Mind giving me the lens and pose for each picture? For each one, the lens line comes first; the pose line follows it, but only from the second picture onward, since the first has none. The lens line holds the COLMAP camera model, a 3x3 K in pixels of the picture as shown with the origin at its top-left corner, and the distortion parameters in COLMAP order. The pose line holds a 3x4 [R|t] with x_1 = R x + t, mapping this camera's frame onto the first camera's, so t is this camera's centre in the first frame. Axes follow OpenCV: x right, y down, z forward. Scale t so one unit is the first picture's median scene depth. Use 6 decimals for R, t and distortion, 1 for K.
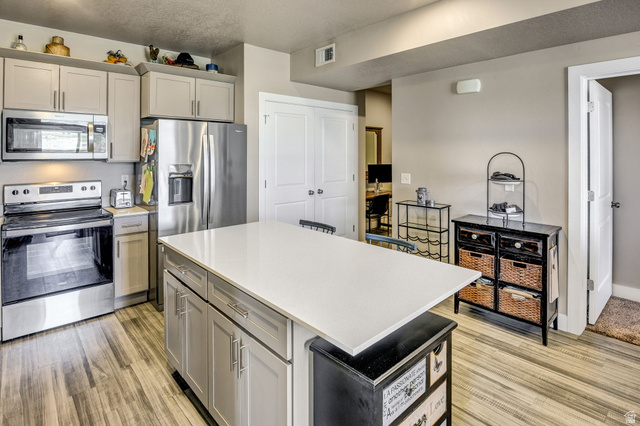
lens RADIAL K [[331.2, 0, 317.6], [0, 331.2, 154.4], [0, 0, 1]] dist [-0.002525, -0.001027]
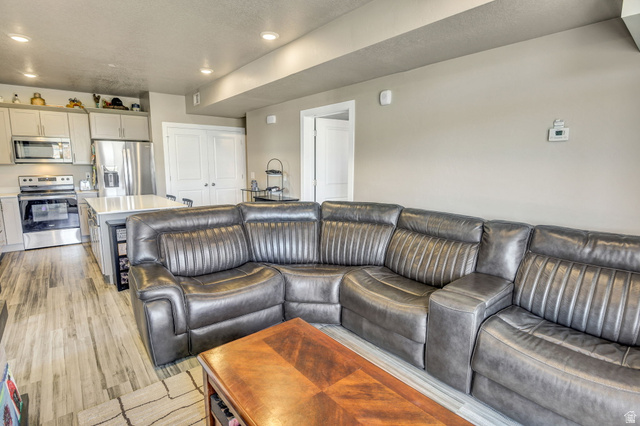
lens RADIAL K [[313.7, 0, 309.5], [0, 313.7, 209.2], [0, 0, 1]] dist [-0.000537, -0.000044]
pose [[0.997912, 0.009701, -0.063852, 0.751460], [-0.000423, 0.989615, 0.143746, 0.017682], [0.064584, -0.143419, 0.987553, -0.630266]]
